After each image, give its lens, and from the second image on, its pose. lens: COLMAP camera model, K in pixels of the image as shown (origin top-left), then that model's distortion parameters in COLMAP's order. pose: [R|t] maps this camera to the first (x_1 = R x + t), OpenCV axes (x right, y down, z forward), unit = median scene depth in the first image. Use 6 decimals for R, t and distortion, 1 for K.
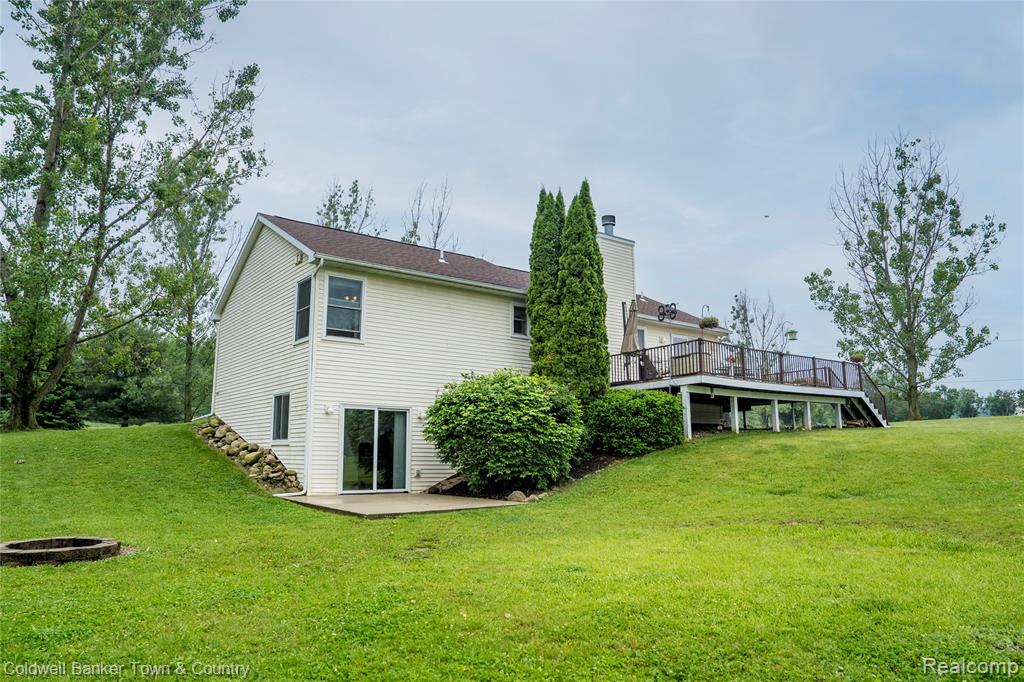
lens RADIAL K [[708.9, 0, 512.0], [0, 708.9, 341.0], [0, 0, 1]] dist [-0.115306, 0.089058]
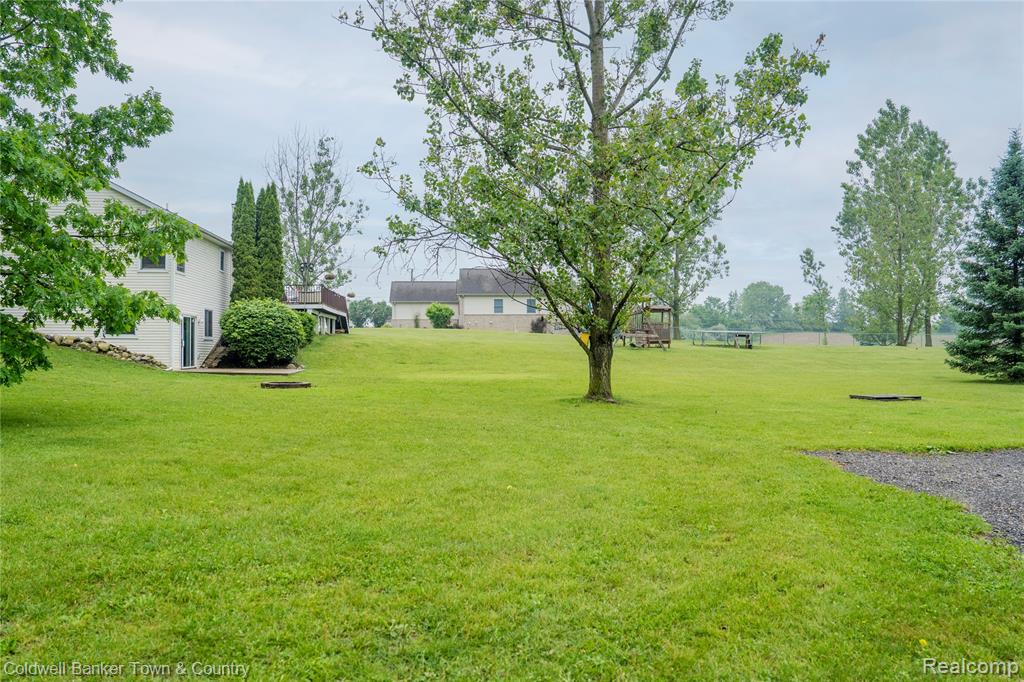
lens RADIAL K [[738.4, 0, 512.0], [0, 738.4, 341.0], [0, 0, 1]] dist [0.000331, -0.000011]
pose [[0.533291, 0.015310, 0.845793, -1.022744], [-0.139892, 0.987666, 0.070328, -0.058405], [-0.834284, -0.155825, 0.528855, -0.428160]]
